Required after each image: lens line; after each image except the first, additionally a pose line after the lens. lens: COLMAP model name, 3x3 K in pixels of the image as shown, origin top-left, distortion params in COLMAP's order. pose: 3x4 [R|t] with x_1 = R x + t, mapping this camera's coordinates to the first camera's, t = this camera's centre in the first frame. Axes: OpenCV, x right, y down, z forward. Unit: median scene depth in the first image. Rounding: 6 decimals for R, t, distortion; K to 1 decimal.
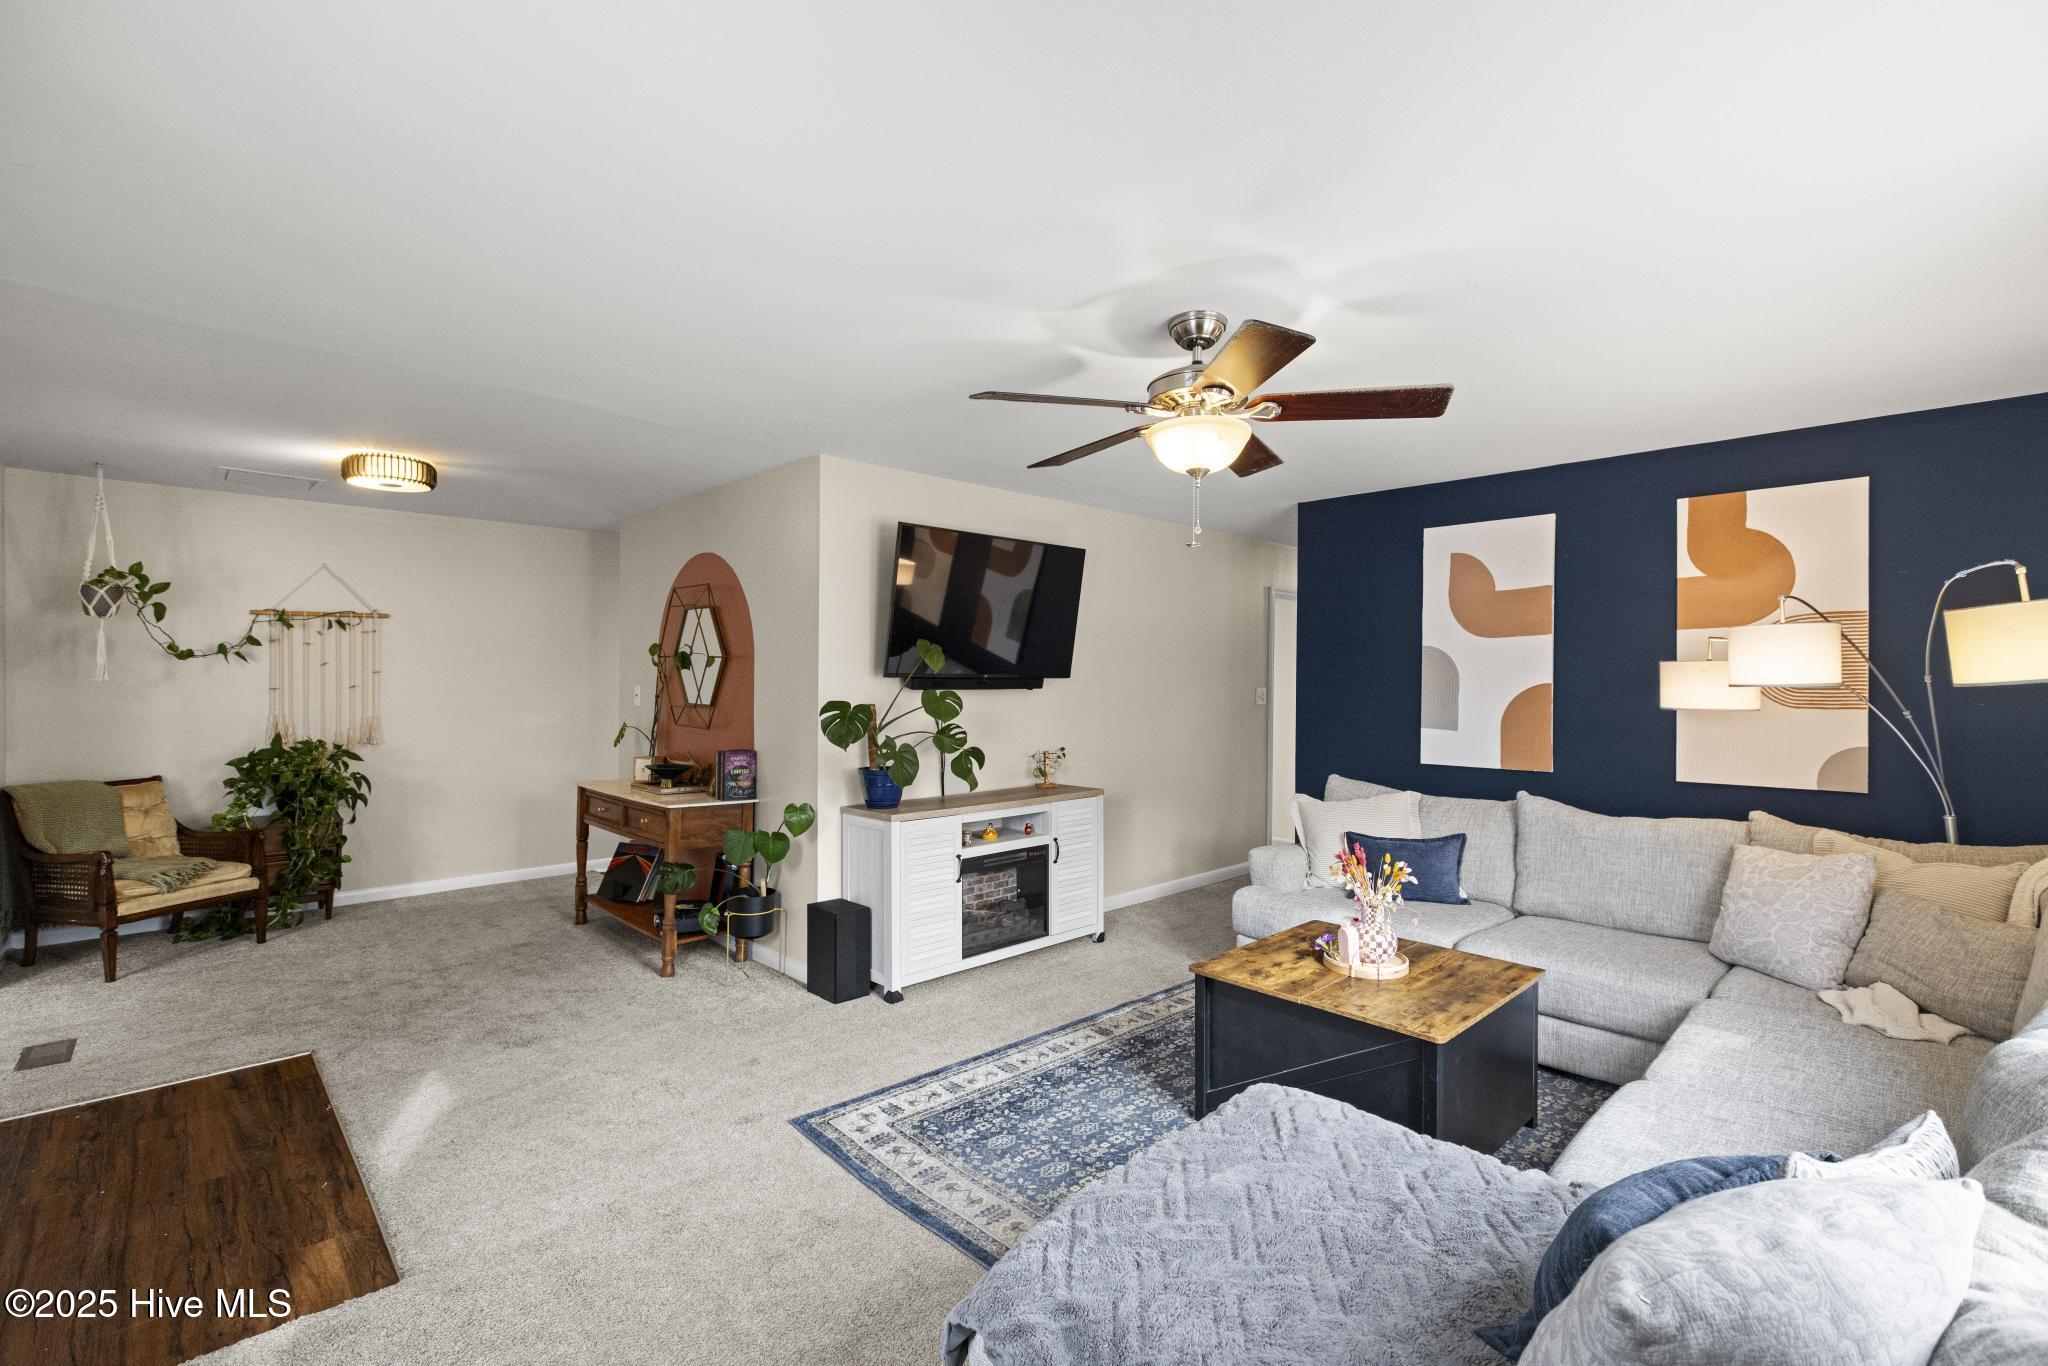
lens RADIAL K [[903.0, 0, 1025.9], [0, 903.0, 679.1], [0, 0, 1]] dist [0.000143, -0.000277]
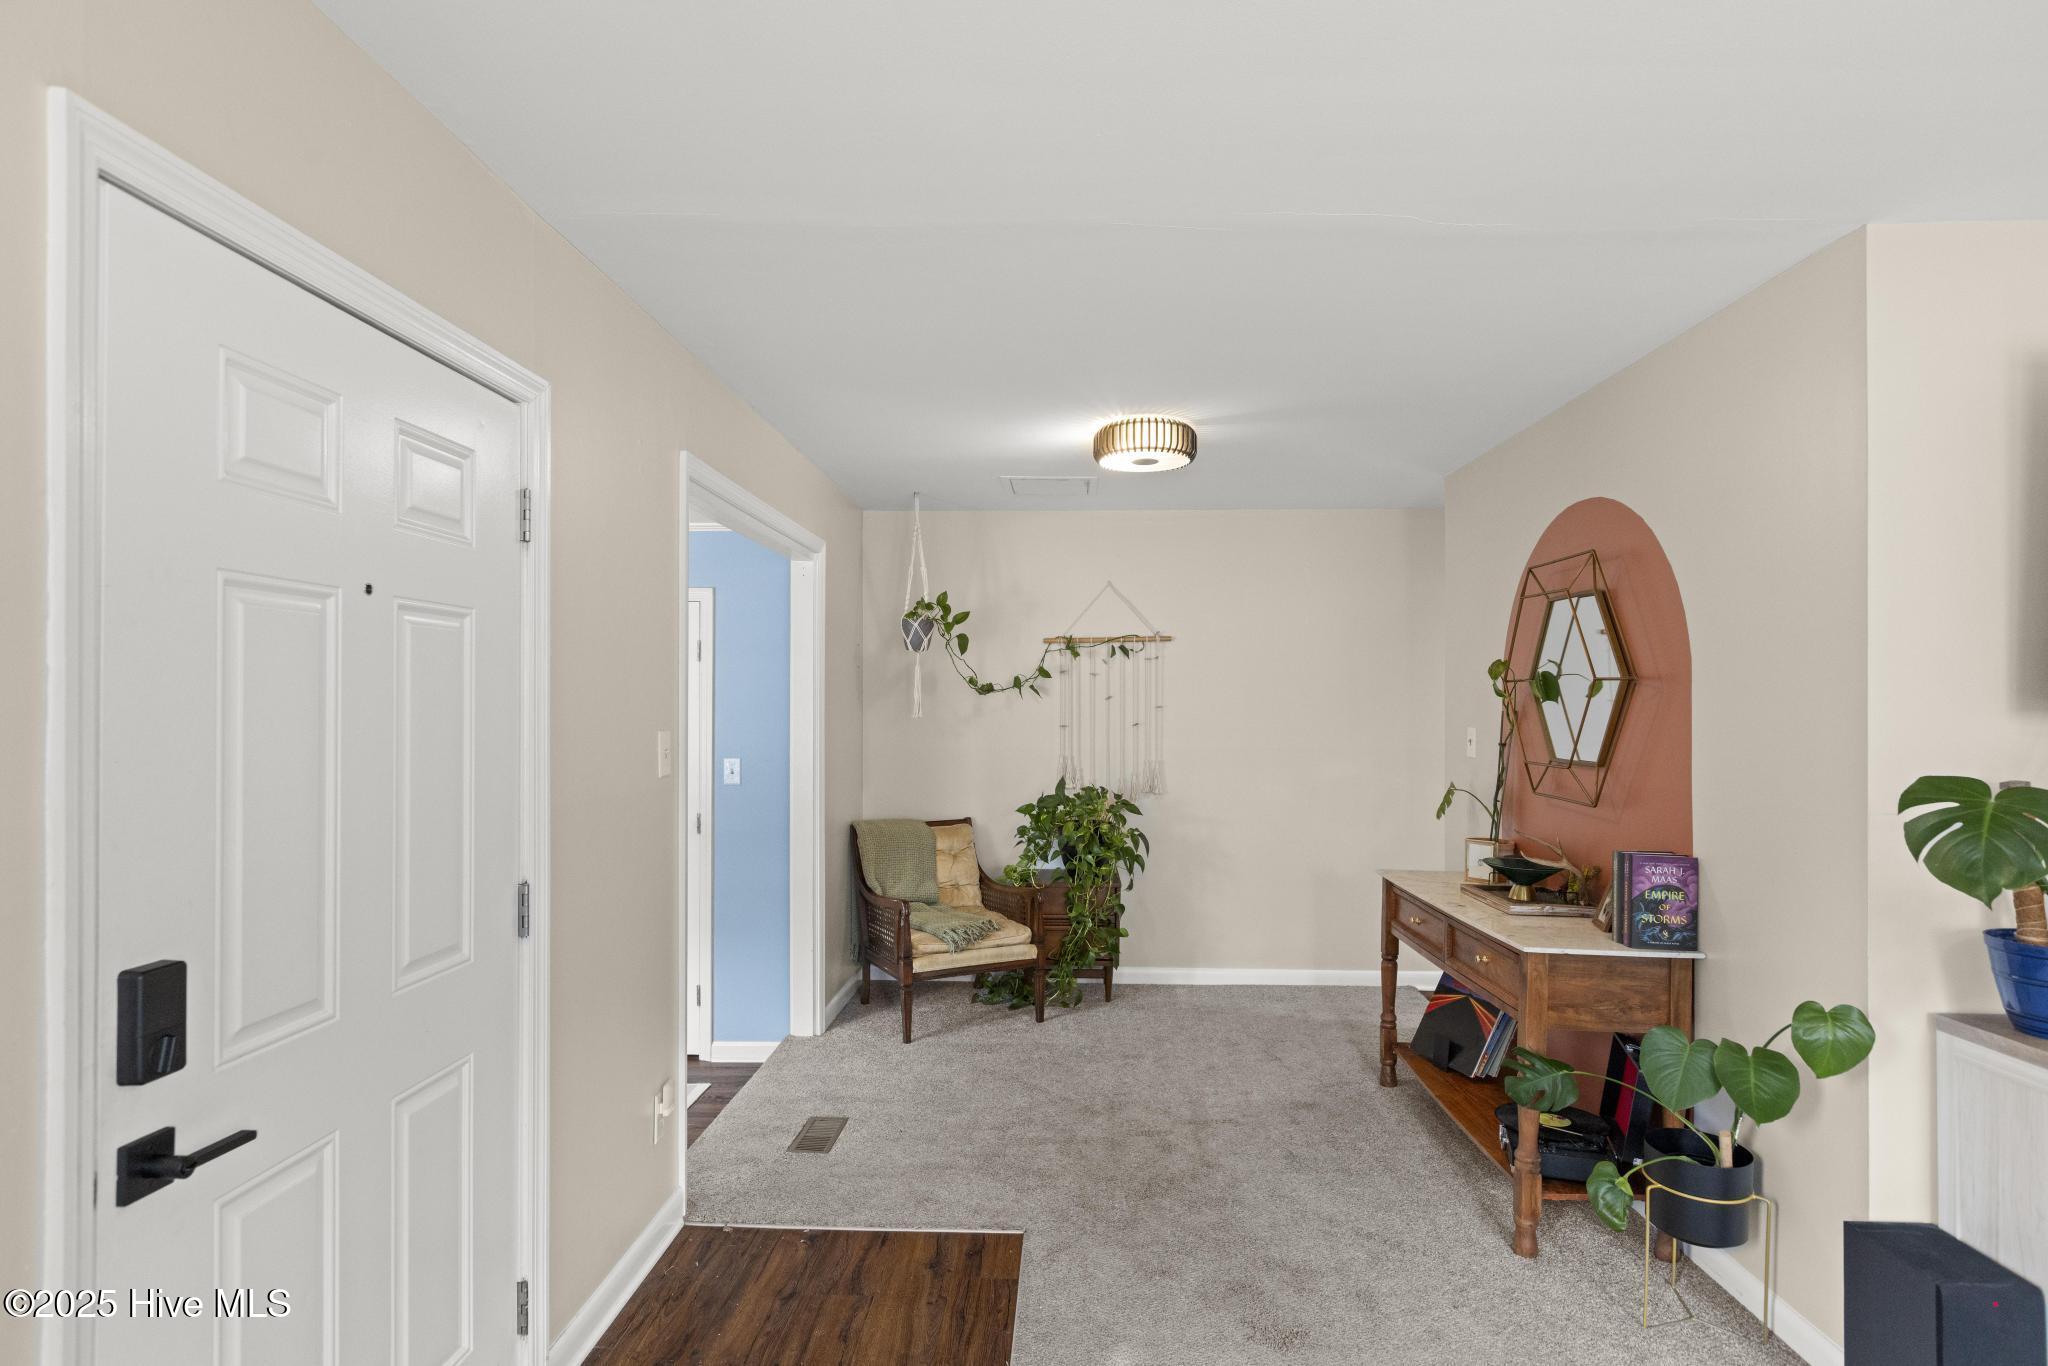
lens RADIAL K [[1078.4, 0, 1025.2], [0, 1078.4, 699.8], [0, 0, 1]] dist [-0.001181, 0.000259]
pose [[0.694894, -0.008116, -0.719067, -0.118948], [0.000084, 0.999937, -0.011204, -0.004250], [0.719112, 0.007725, 0.694851, 0.286984]]
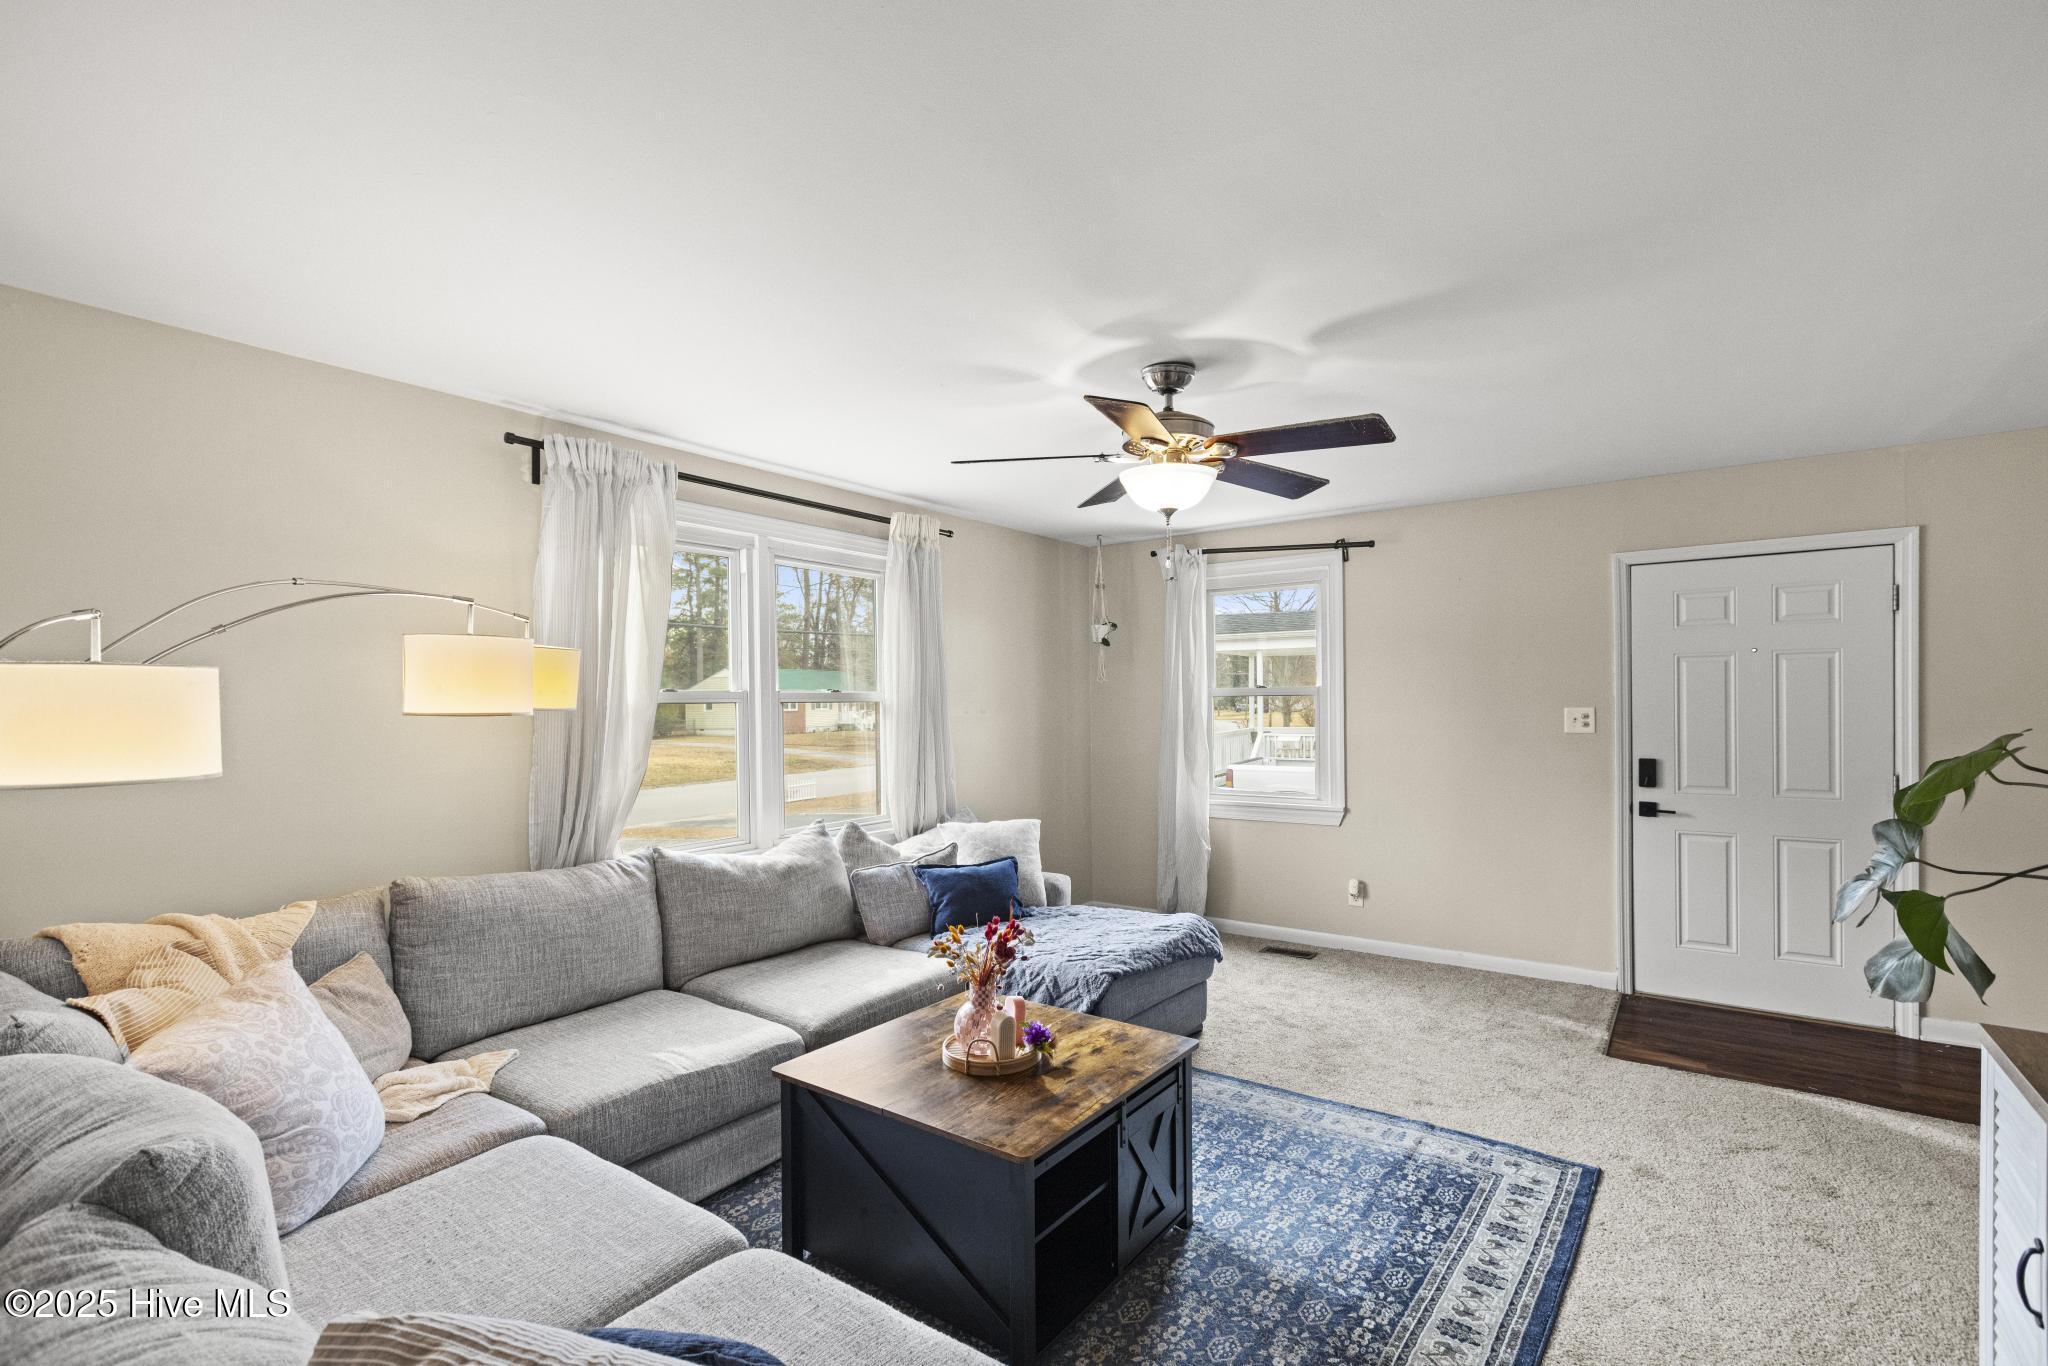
lens RADIAL K [[936.1, 0, 1016.2], [0, 936.1, 703.2], [0, 0, 1]] dist [-0.000092, -0.000236]
pose [[-0.984496, 0.005472, -0.175322, 0.300601], [0.005080, 0.999983, 0.002687, -0.000961], [0.175334, 0.001754, -0.984508, 1.100919]]
